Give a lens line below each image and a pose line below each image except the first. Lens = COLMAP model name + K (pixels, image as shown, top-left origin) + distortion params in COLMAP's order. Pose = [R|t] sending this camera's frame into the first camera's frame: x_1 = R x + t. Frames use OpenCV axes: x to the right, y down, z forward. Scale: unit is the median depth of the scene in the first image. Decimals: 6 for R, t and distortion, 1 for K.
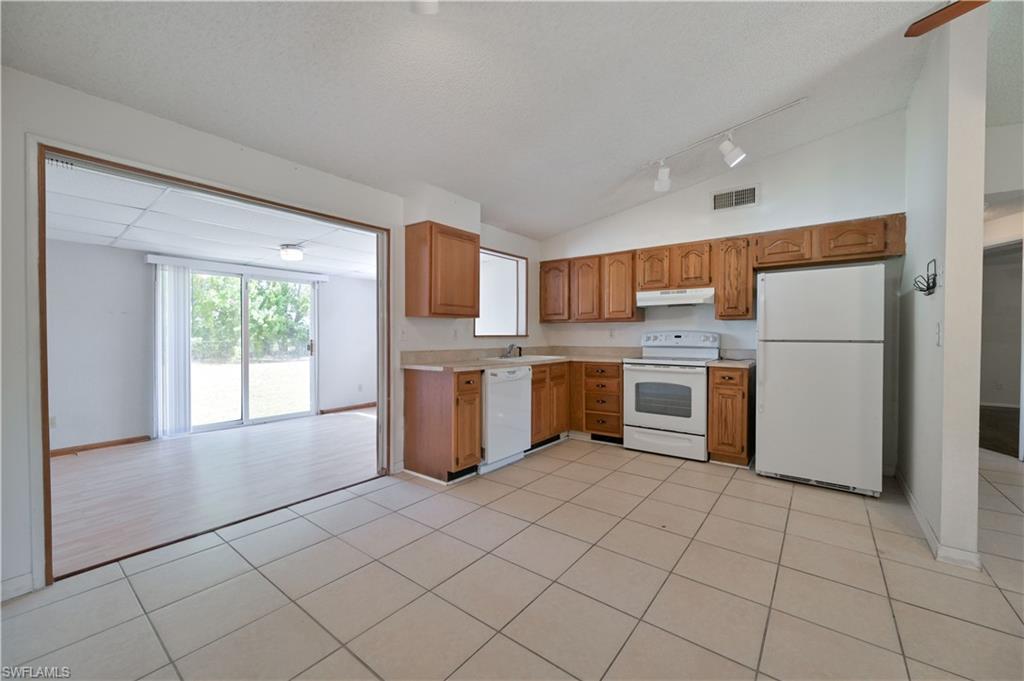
lens RADIAL K [[400.0, 0, 510.4], [0, 400.0, 339.0], [0, 0, 1]] dist [-0.000864, -0.000168]
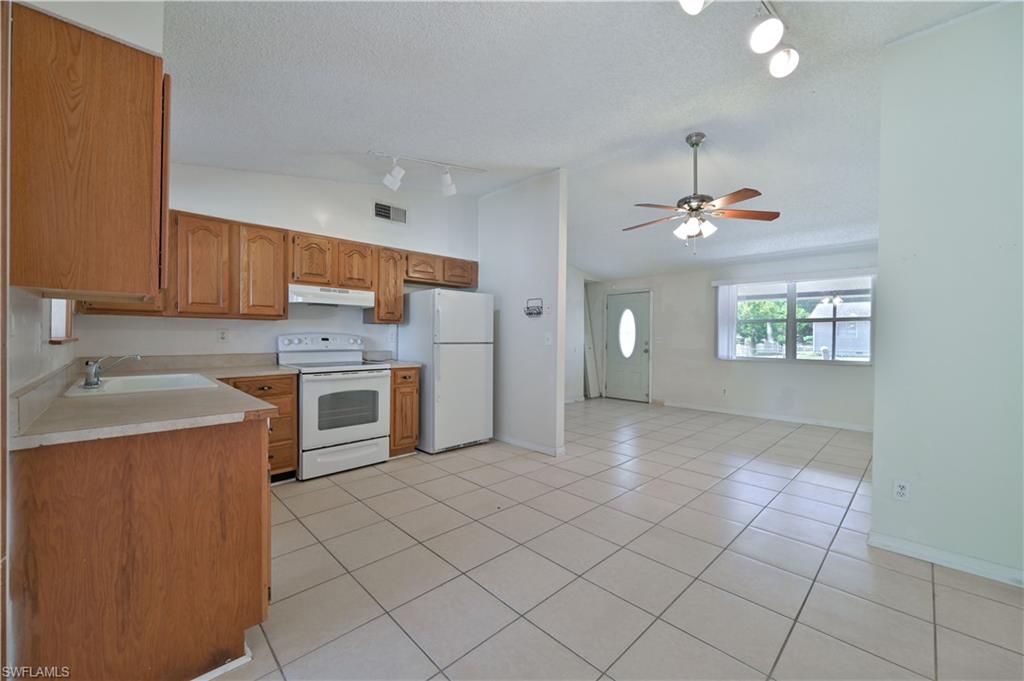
lens RADIAL K [[404.0, 0, 513.0], [0, 404.0, 338.5], [0, 0, 1]] dist [0.001174, 0.000001]
pose [[0.142777, -0.002919, 0.989751, -0.459363], [0.001446, 0.999995, 0.002741, -0.010767], [-0.989754, 0.001040, 0.142781, 0.487054]]
